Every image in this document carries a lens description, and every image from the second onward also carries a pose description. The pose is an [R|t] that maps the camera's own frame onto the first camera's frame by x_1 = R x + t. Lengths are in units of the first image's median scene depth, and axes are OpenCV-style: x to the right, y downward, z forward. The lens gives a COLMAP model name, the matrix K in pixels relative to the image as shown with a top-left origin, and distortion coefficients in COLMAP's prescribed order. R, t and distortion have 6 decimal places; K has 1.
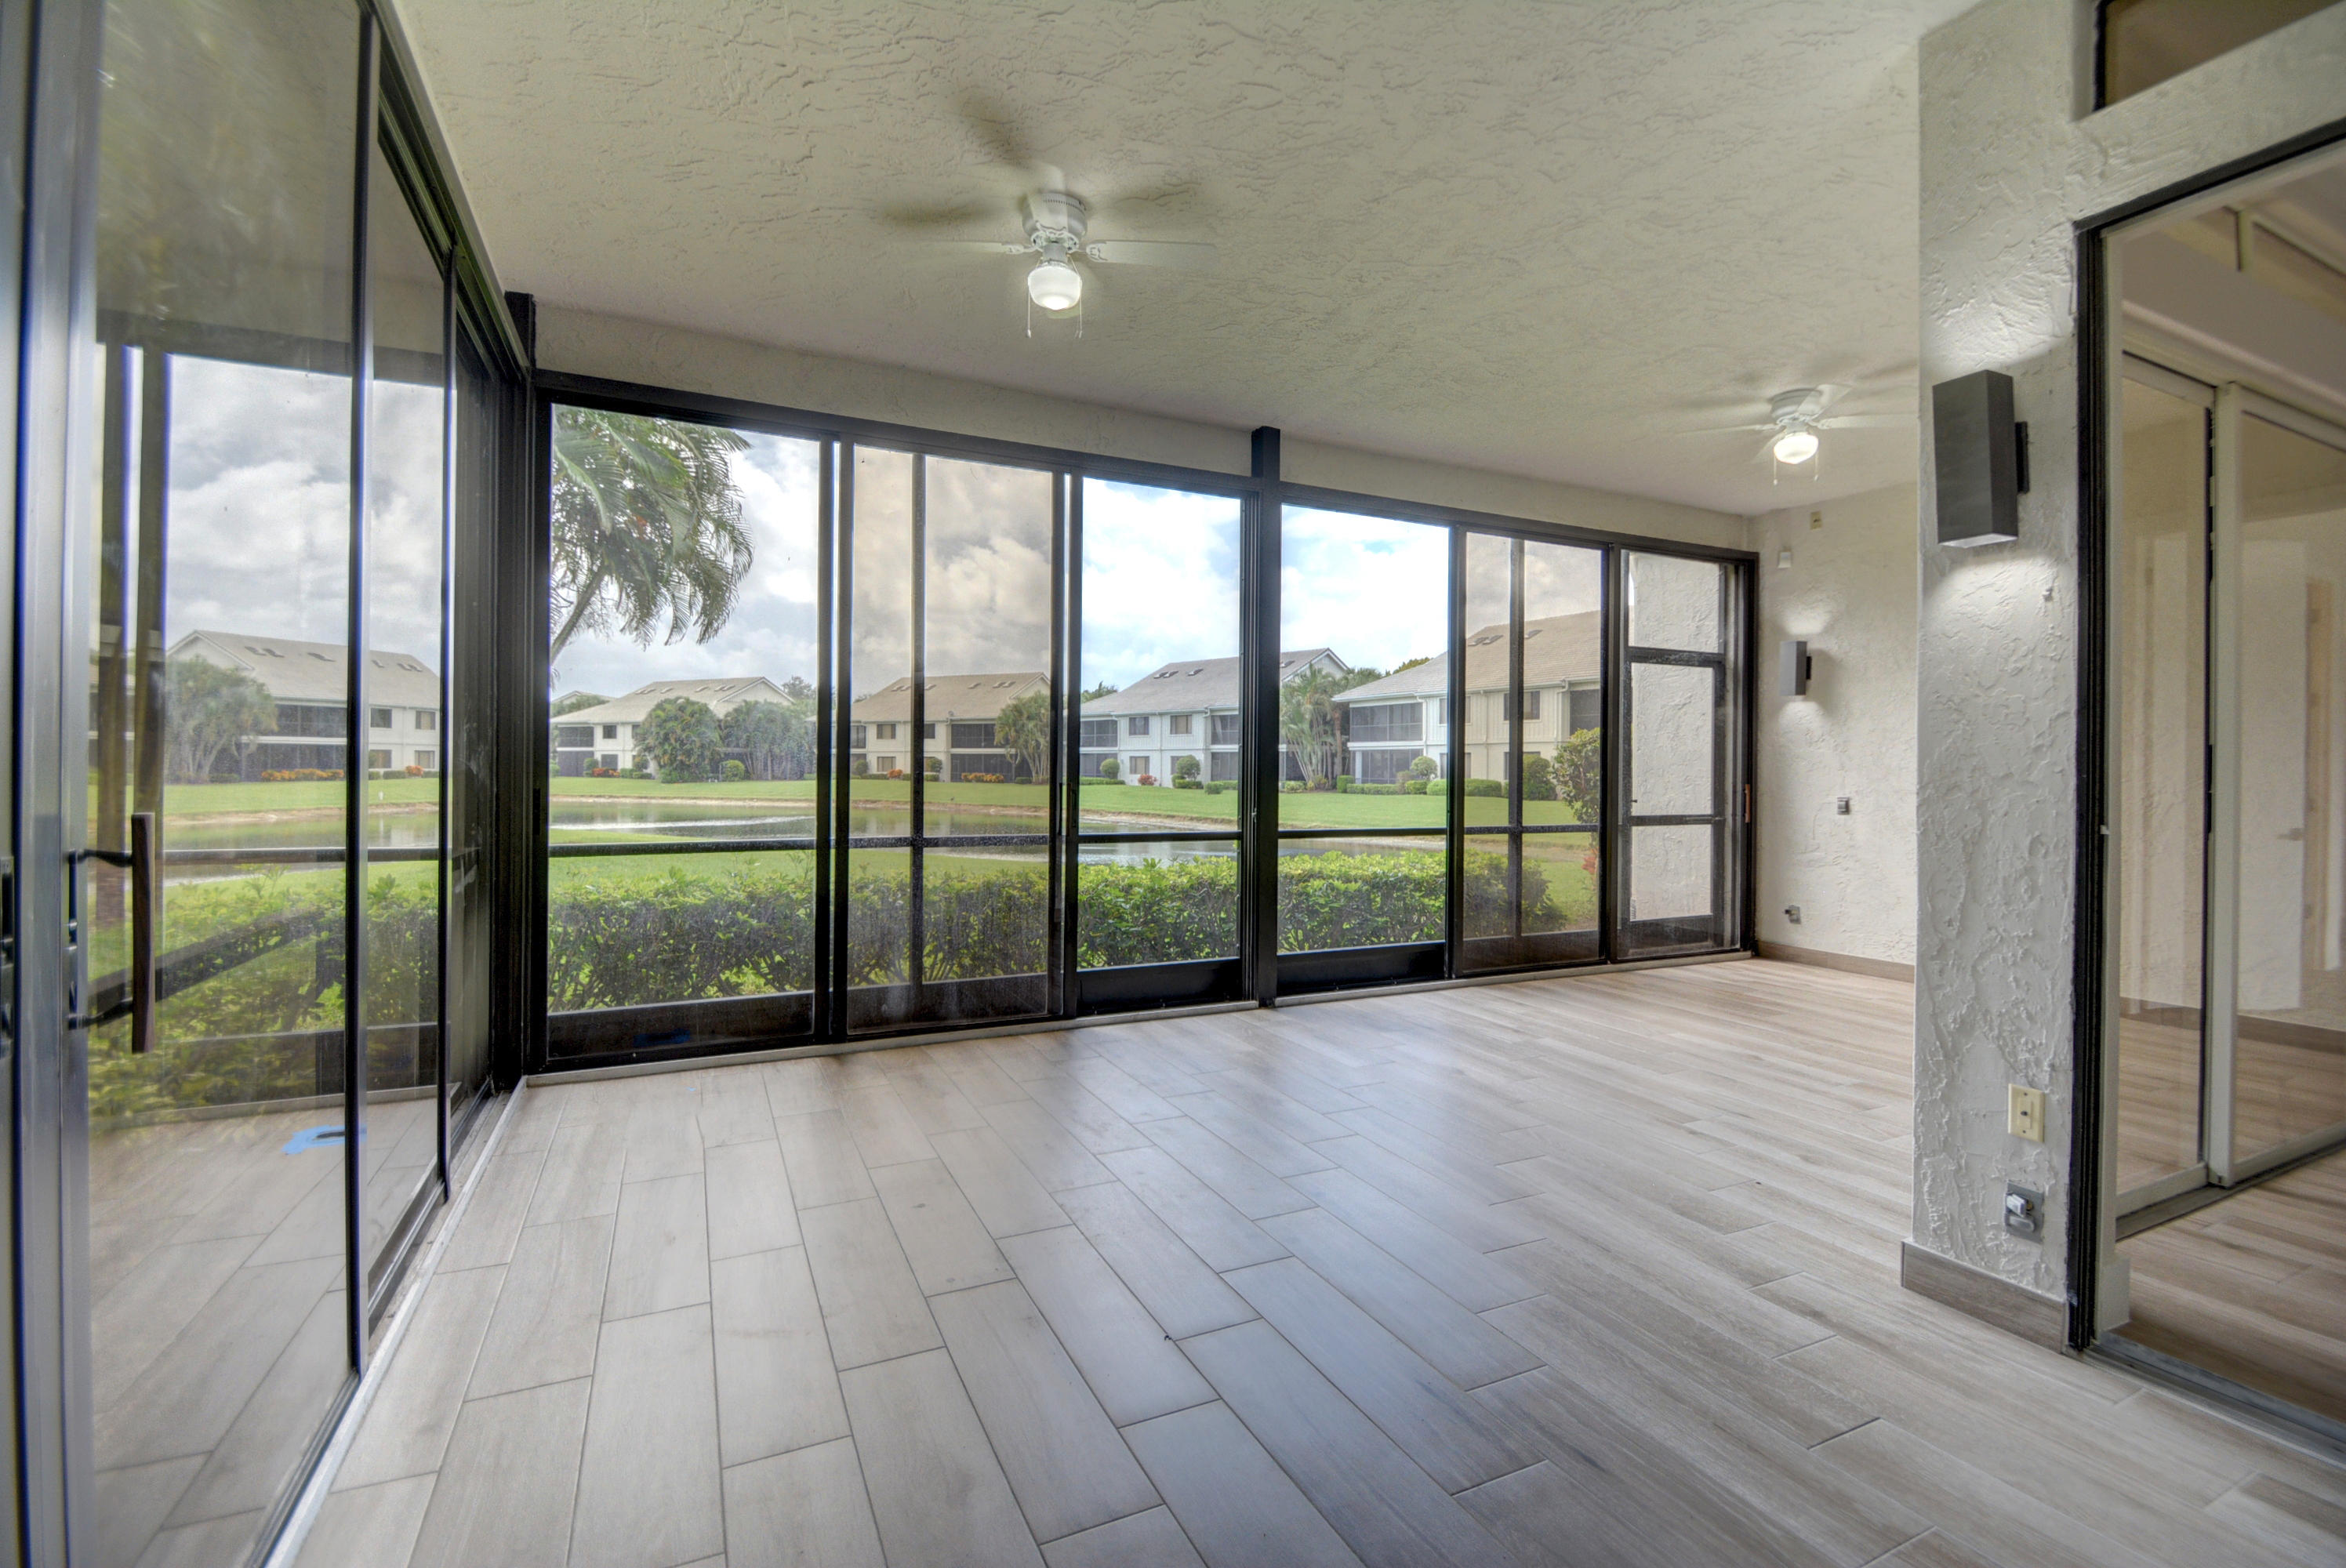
lens RADIAL K [[1037.1, 0, 1188.0], [0, 1037.1, 770.0], [0, 0, 1]] dist [0.015940, -0.017284]
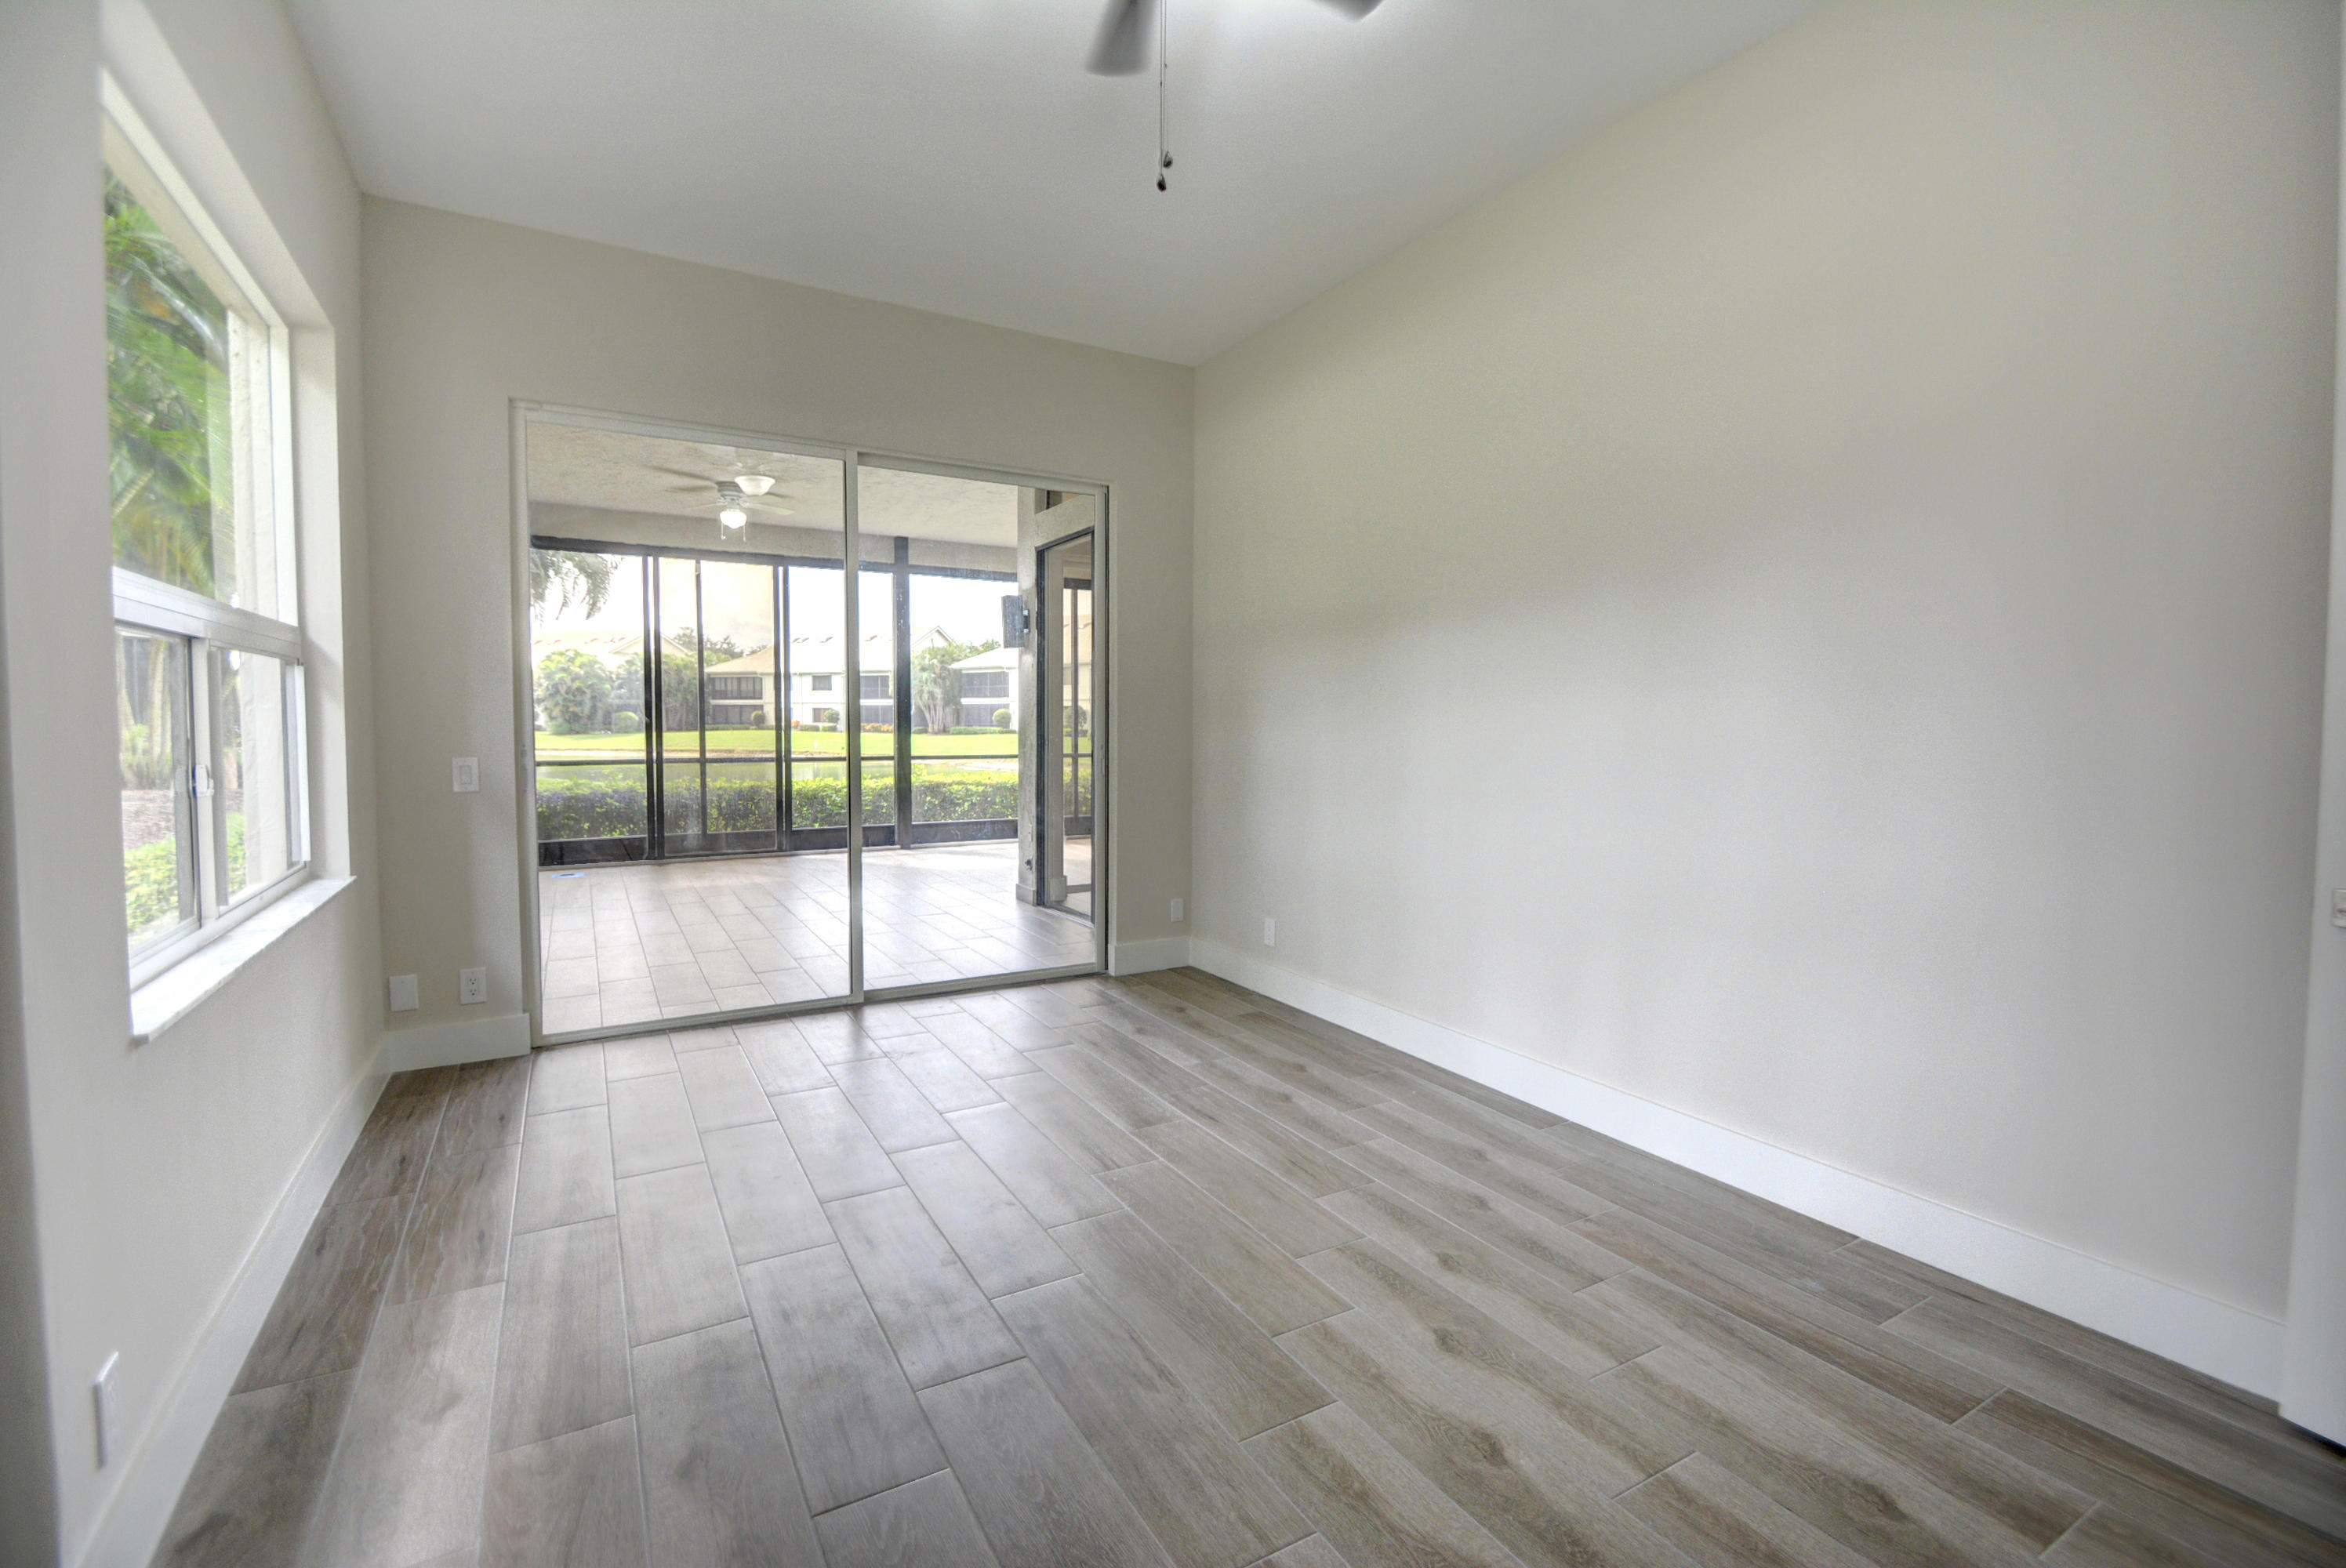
lens RADIAL K [[1037.1, 0, 1188.0], [0, 1037.1, 770.0], [0, 0, 1]] dist [0.015940, -0.017284]
pose [[0.996813, -0.006864, 0.079480, 0.390762], [0.003017, 0.998822, 0.048431, -0.002738], [-0.079719, -0.048037, 0.995659, -0.805920]]
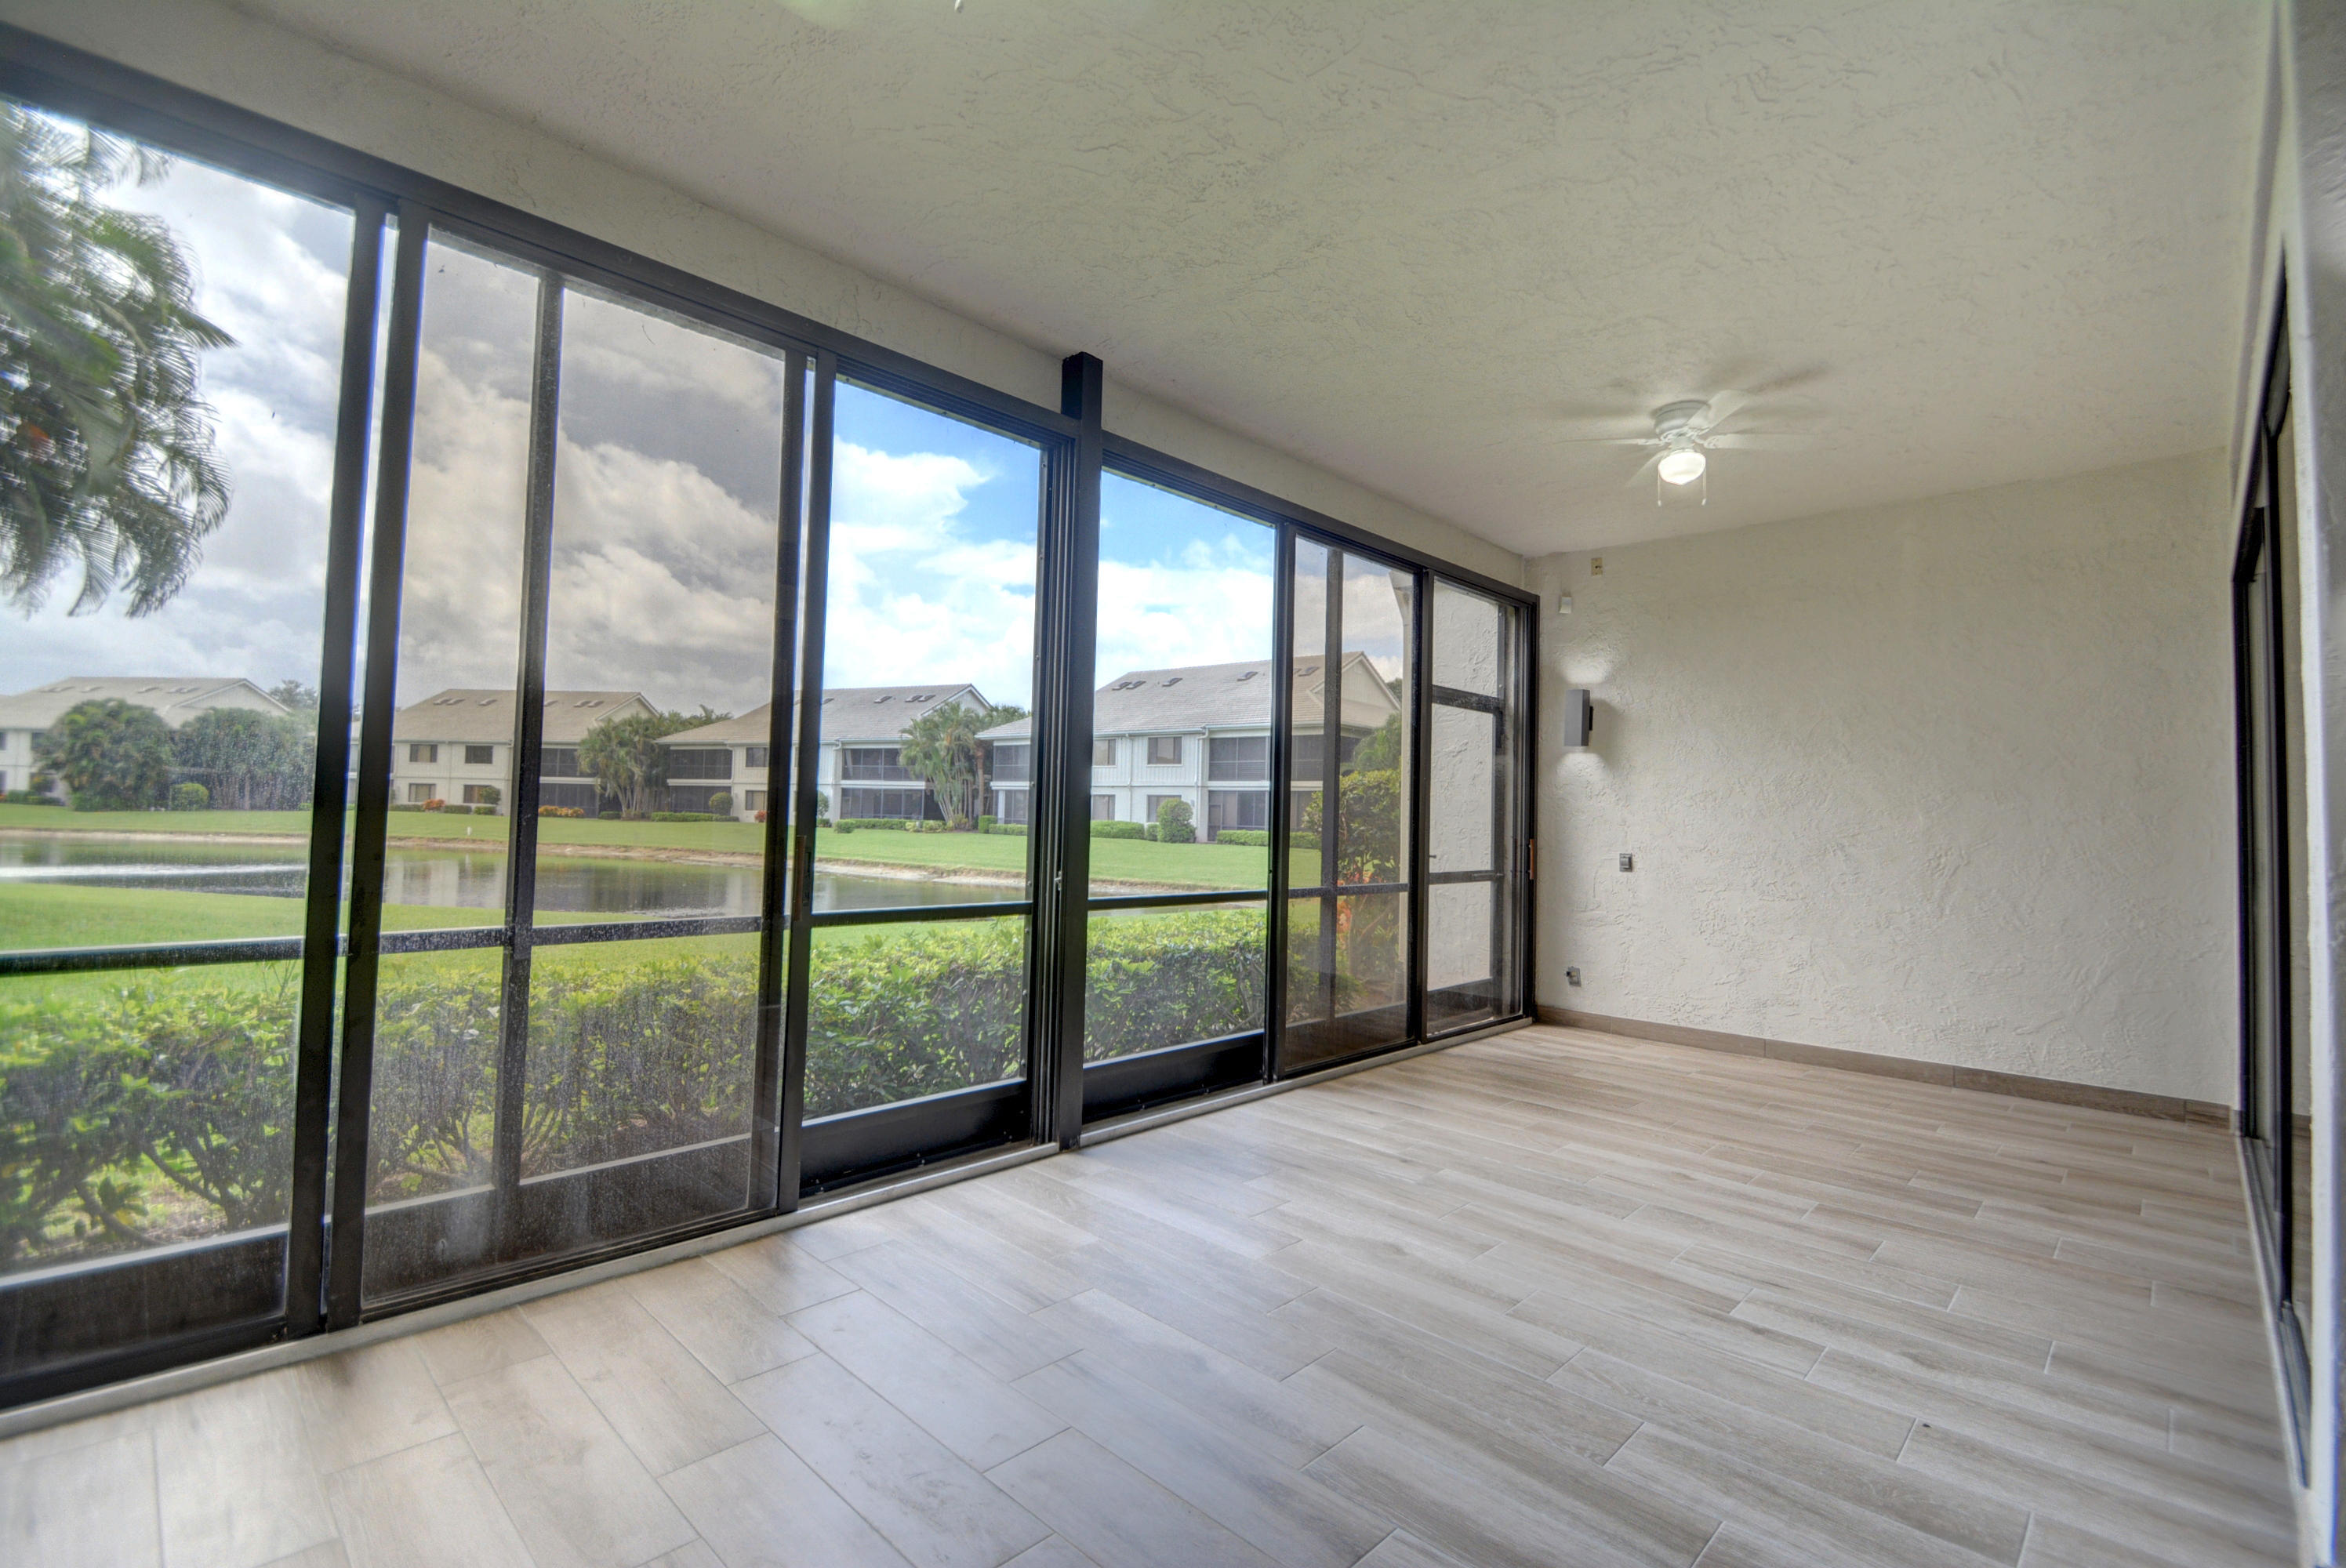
lens RADIAL K [[1037.1, 0, 1188.0], [0, 1037.1, 770.0], [0, 0, 1]] dist [0.015940, -0.017284]
pose [[0.938382, 0.030735, 0.344231, -0.091466], [-0.017573, 0.998993, -0.041291, -0.004701], [-0.345154, 0.032697, 0.937977, 0.260766]]
